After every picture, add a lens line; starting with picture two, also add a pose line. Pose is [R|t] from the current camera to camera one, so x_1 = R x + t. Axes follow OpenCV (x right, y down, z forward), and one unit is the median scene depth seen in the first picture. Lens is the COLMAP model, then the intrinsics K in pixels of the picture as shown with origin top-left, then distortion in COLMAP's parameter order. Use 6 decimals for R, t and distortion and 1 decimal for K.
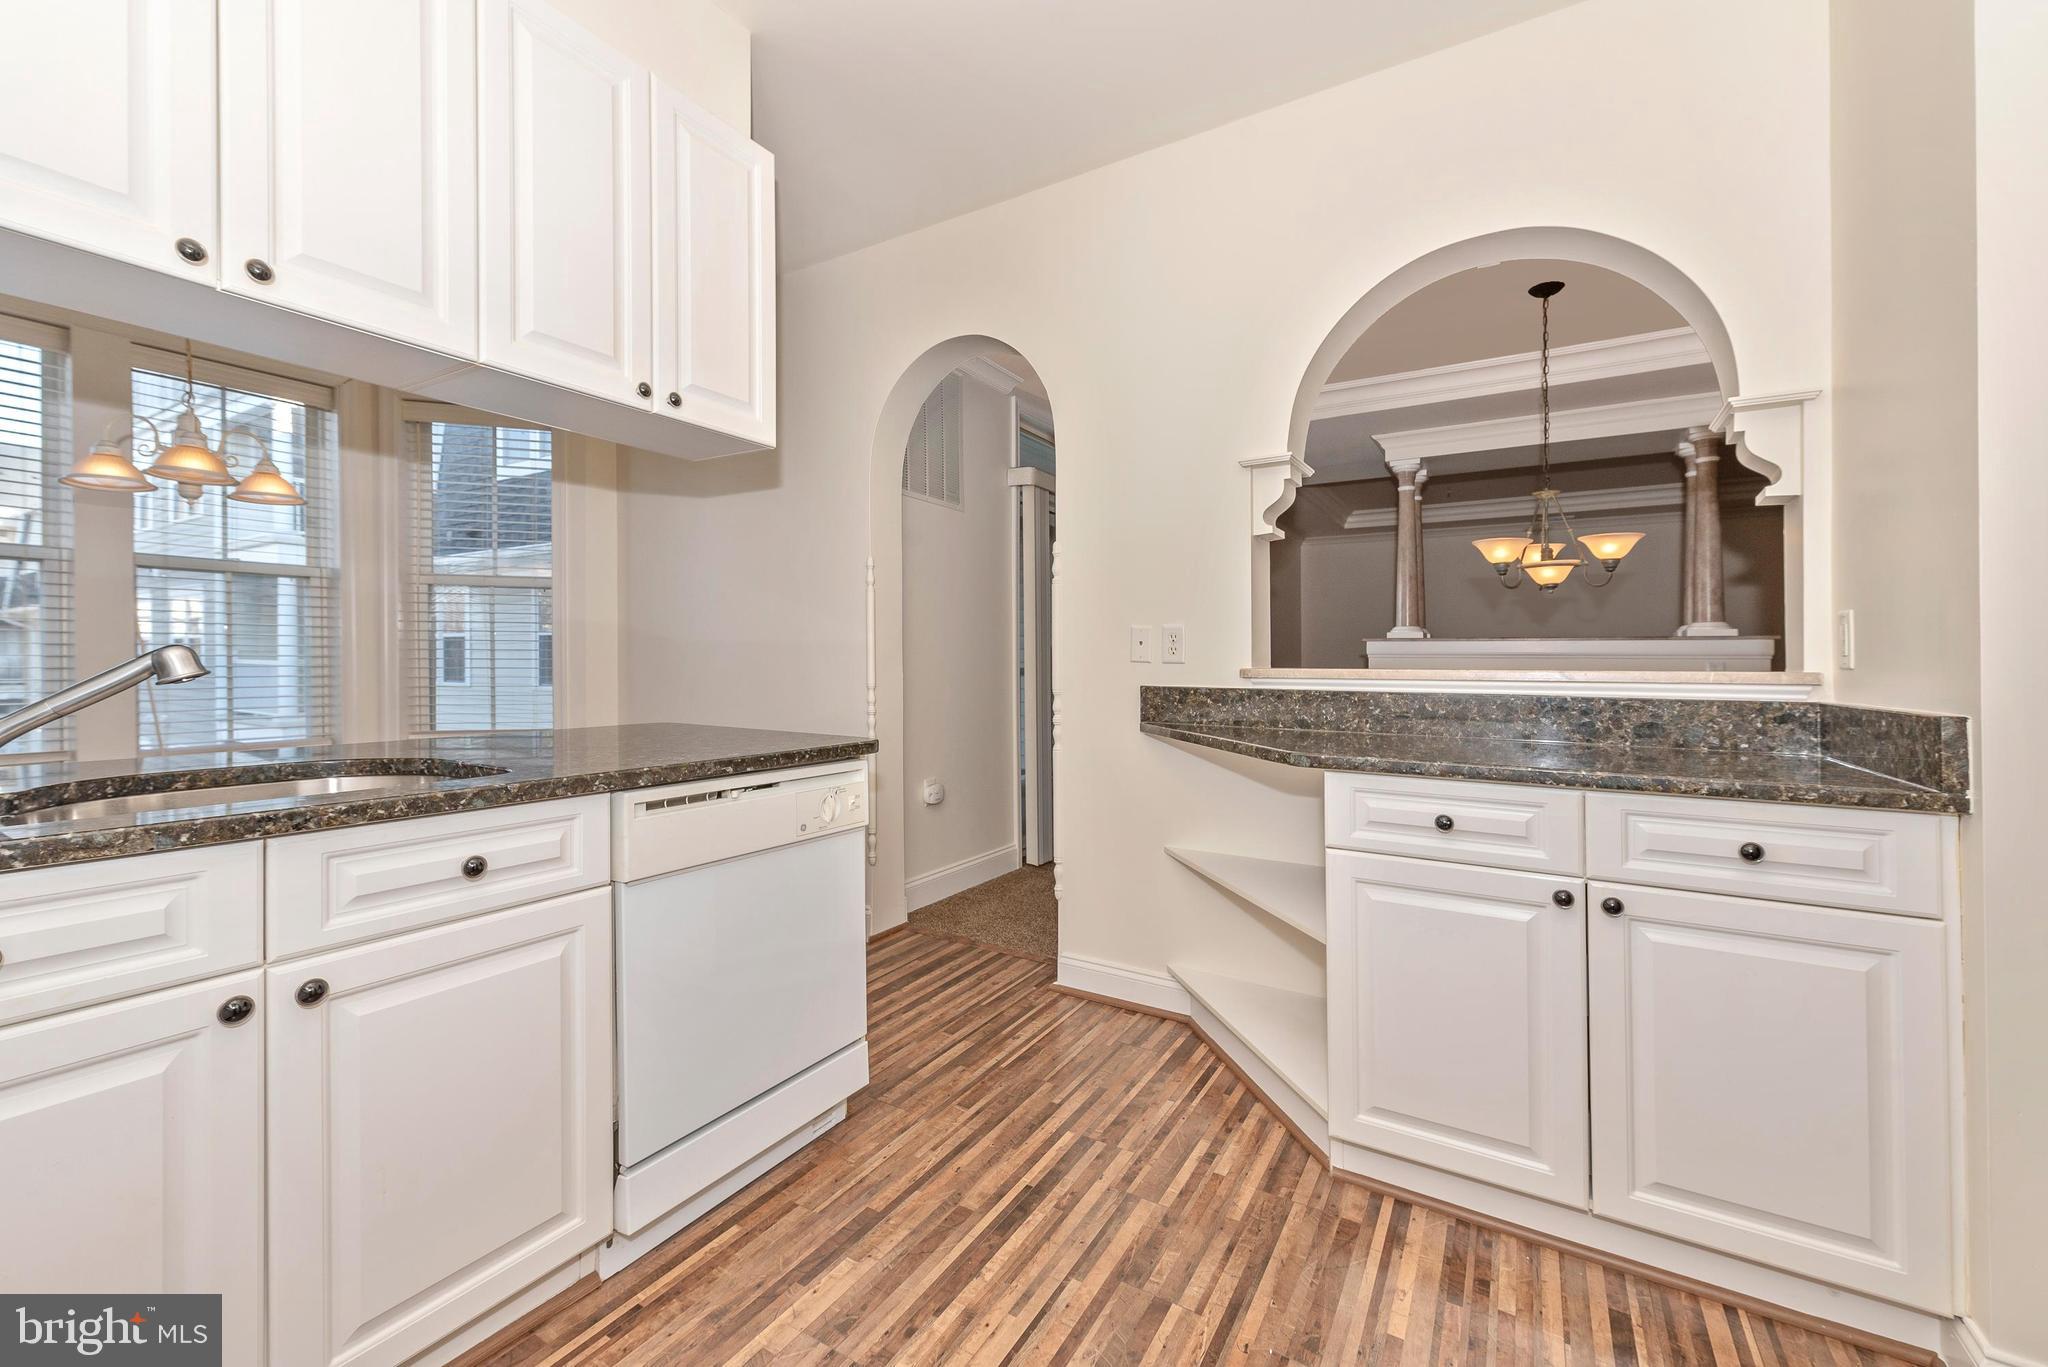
lens RADIAL K [[821.2, 0, 1041.8], [0, 821.2, 658.1], [0, 0, 1]] dist [0.001429, -0.000017]
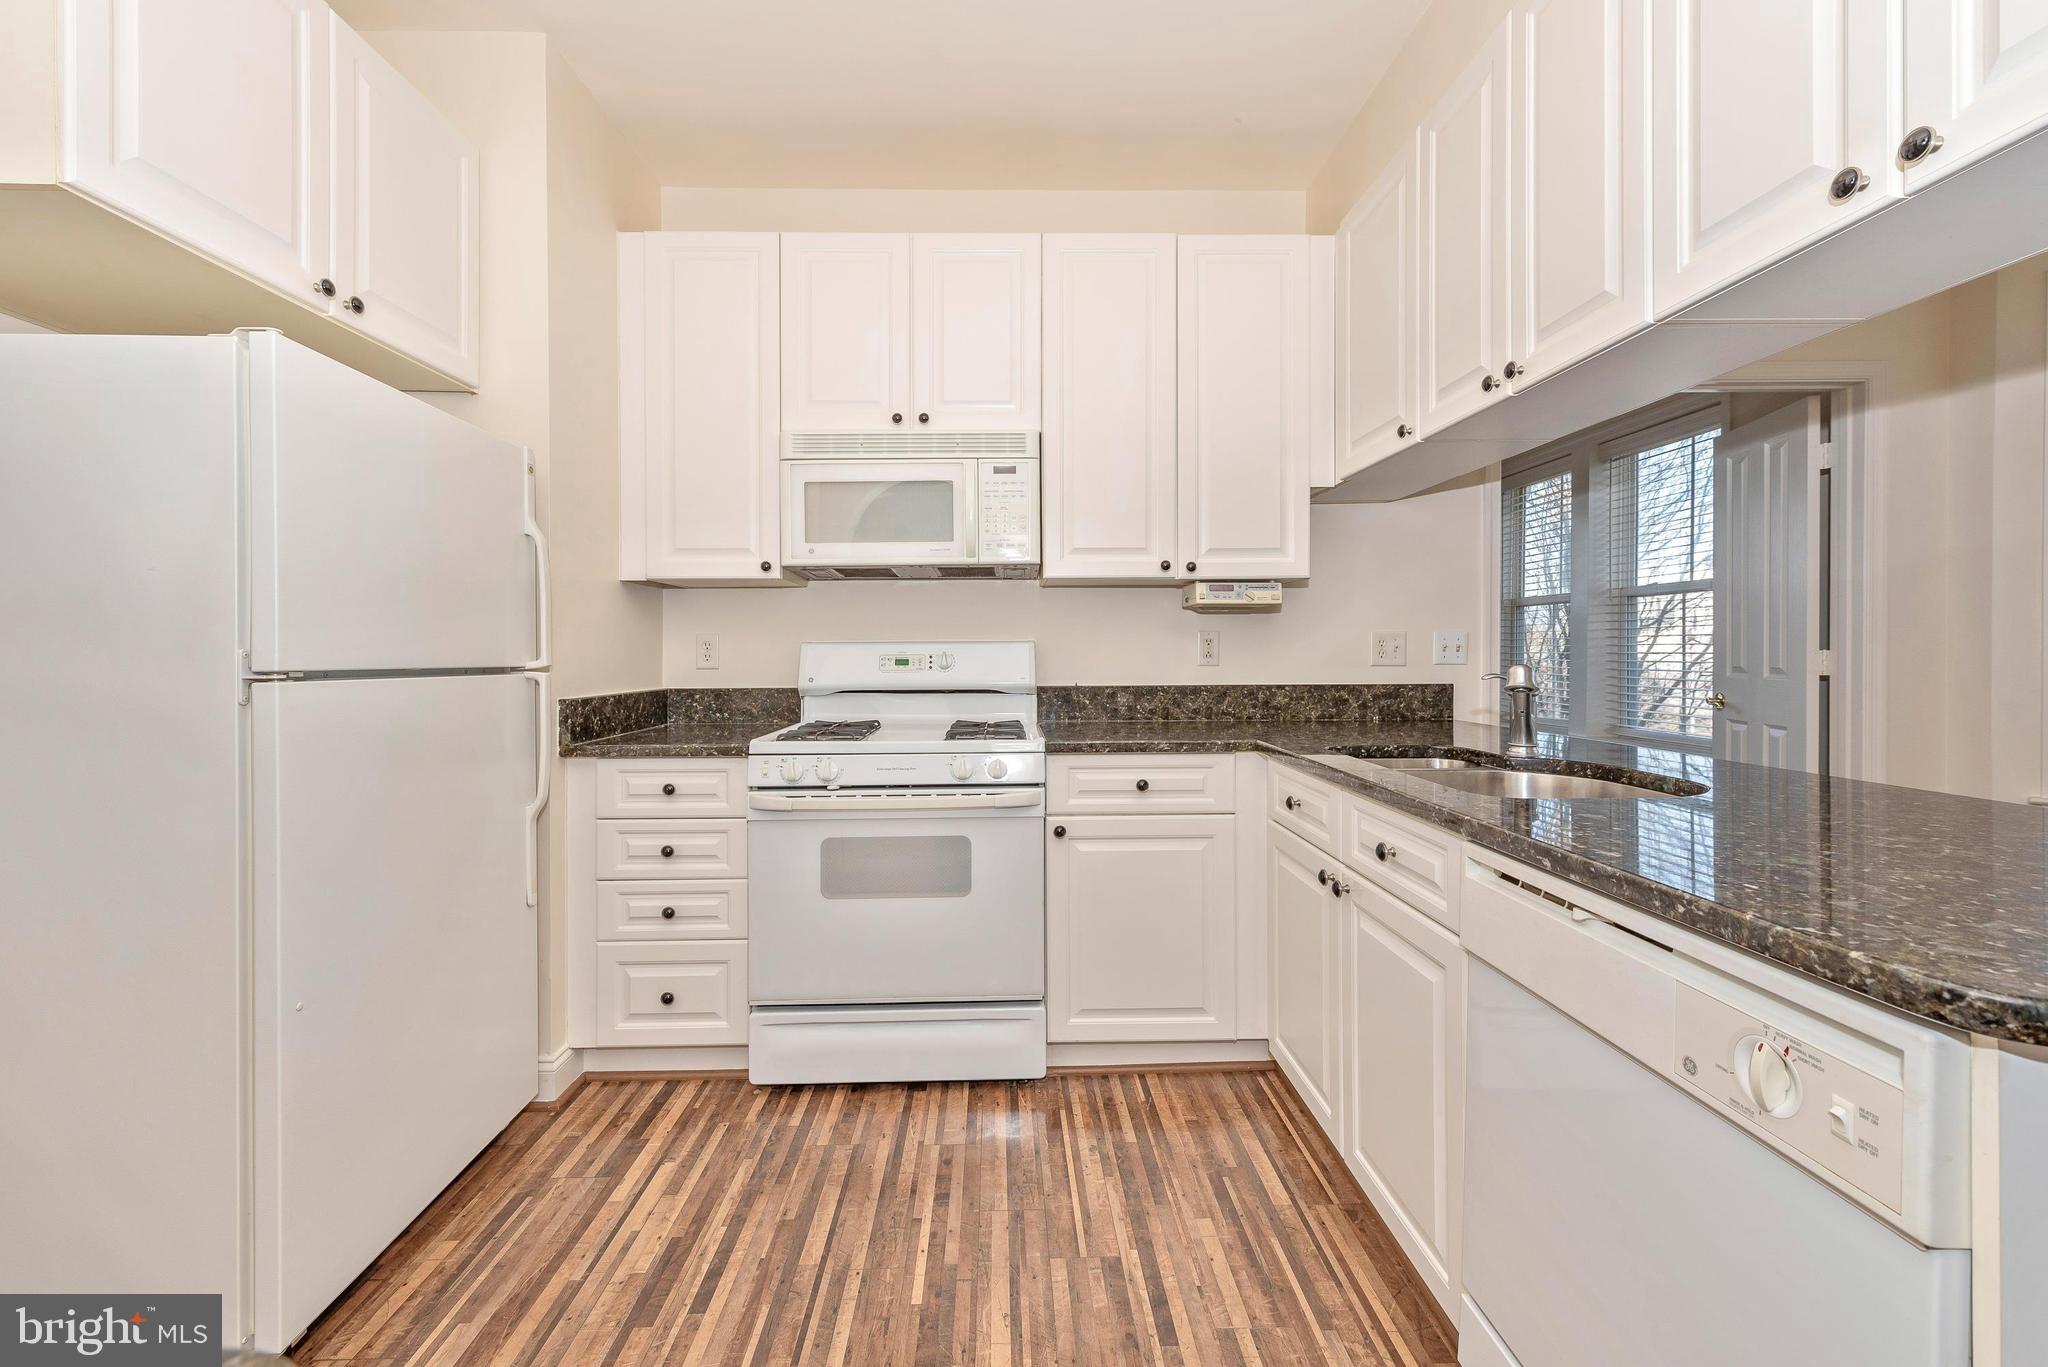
lens RADIAL K [[822.7, 0, 1013.3], [0, 822.7, 662.2], [0, 0, 1]] dist [0.007101, -0.000652]
pose [[-0.851670, 0.002738, -0.524071, 0.244691], [-0.000883, 0.999977, 0.006660, -0.017371], [0.524077, 0.006134, -0.851649, 1.087836]]
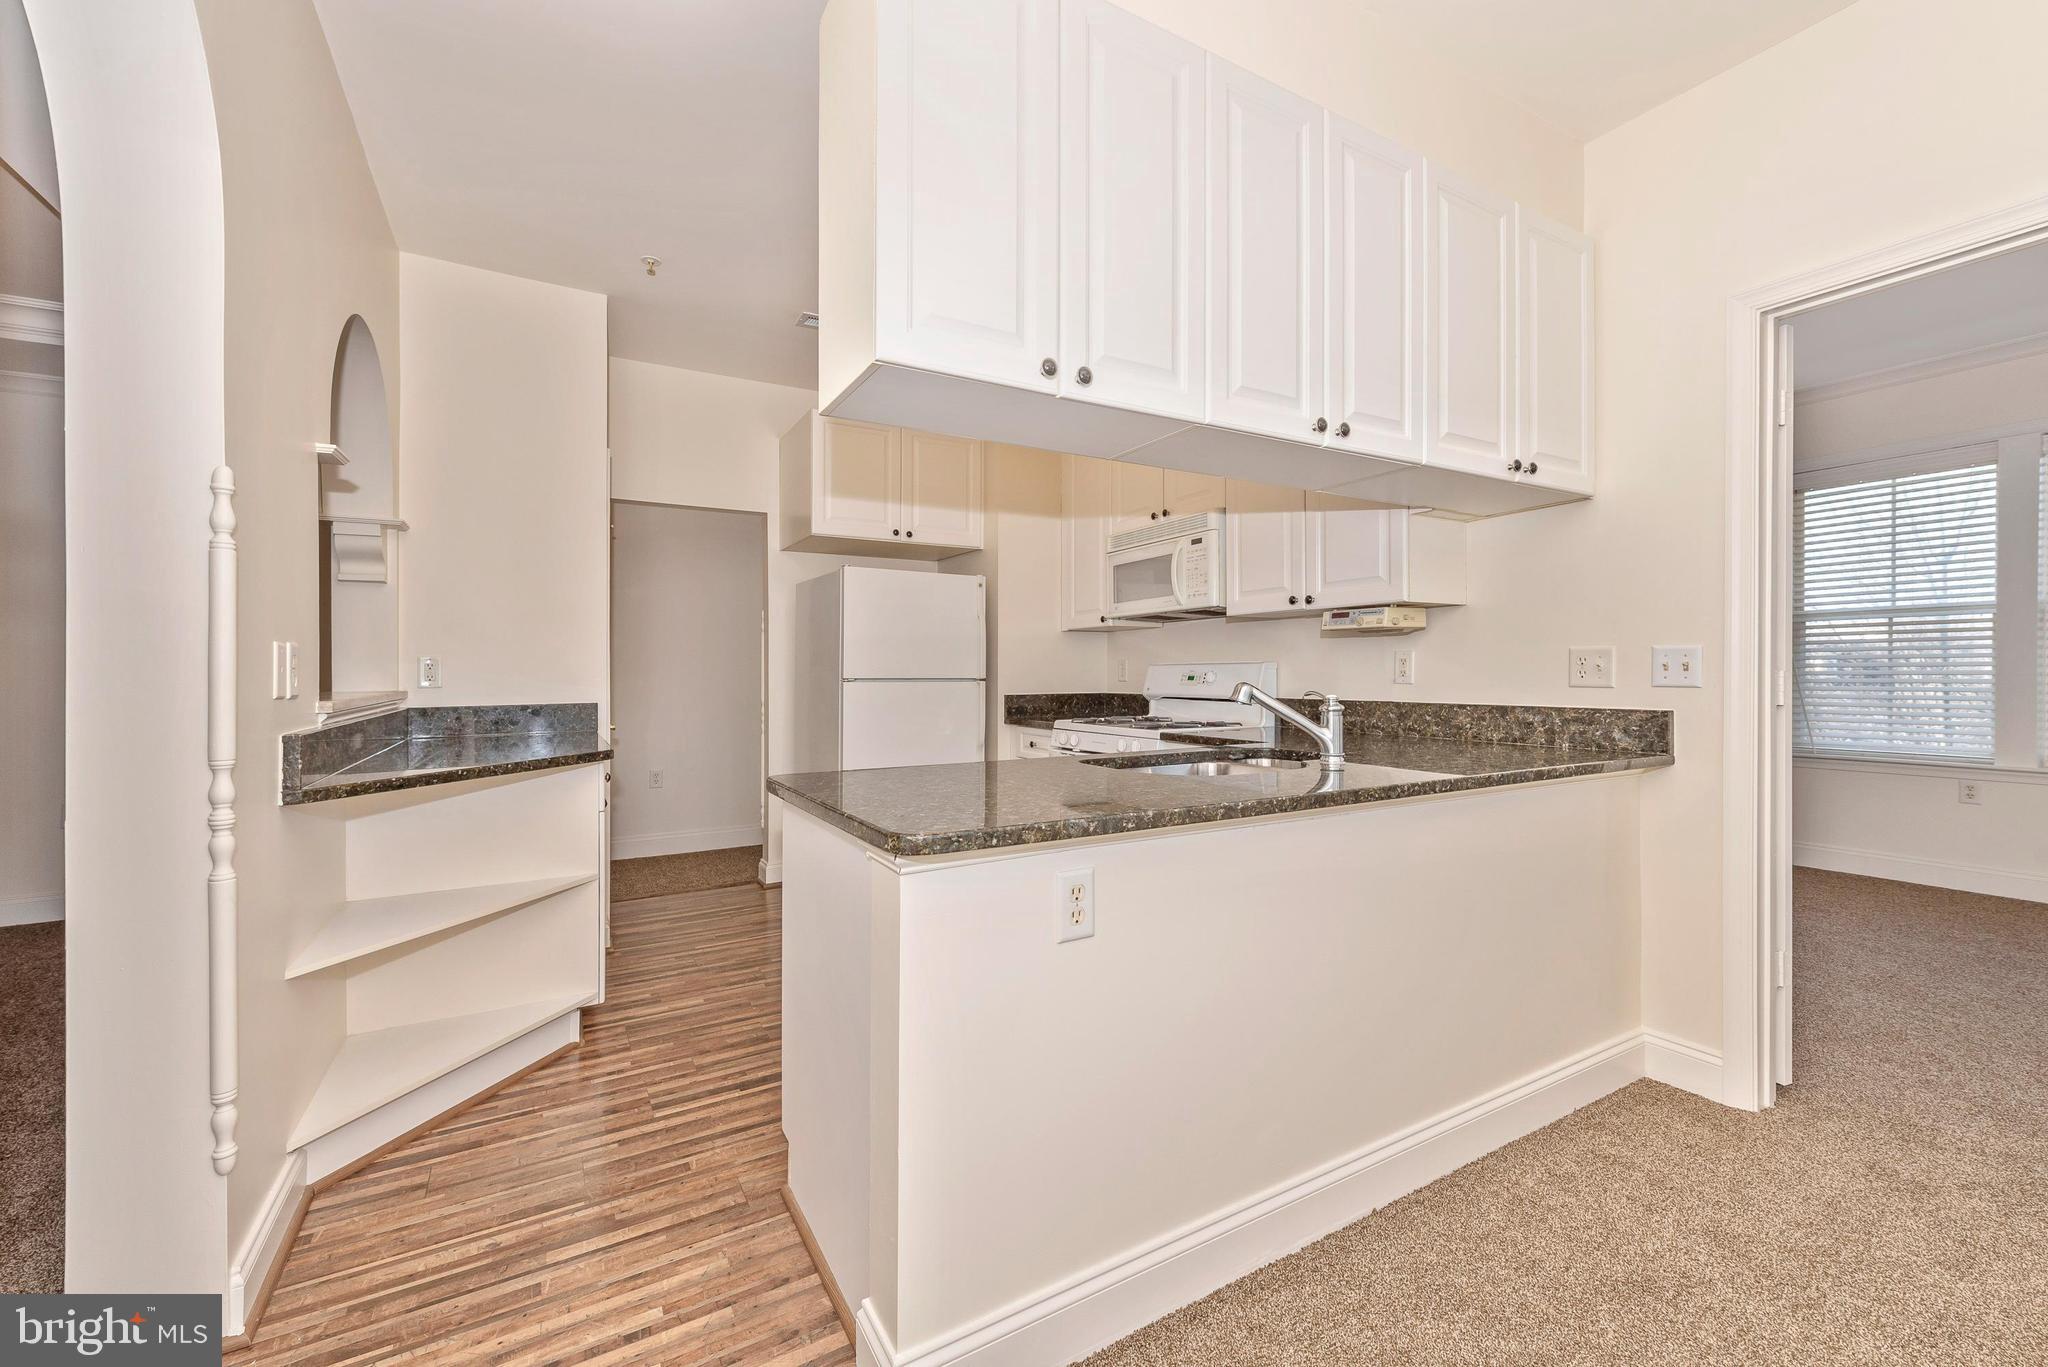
lens RADIAL K [[819.1, 0, 1017.9], [0, 819.1, 674.0], [0, 0, 1]] dist [0.009588, -0.000222]
pose [[-0.869252, -0.004630, 0.494347, -0.935735], [-0.003070, 0.999987, 0.003968, -0.023967], [-0.494359, 0.001932, -0.869256, 1.721584]]
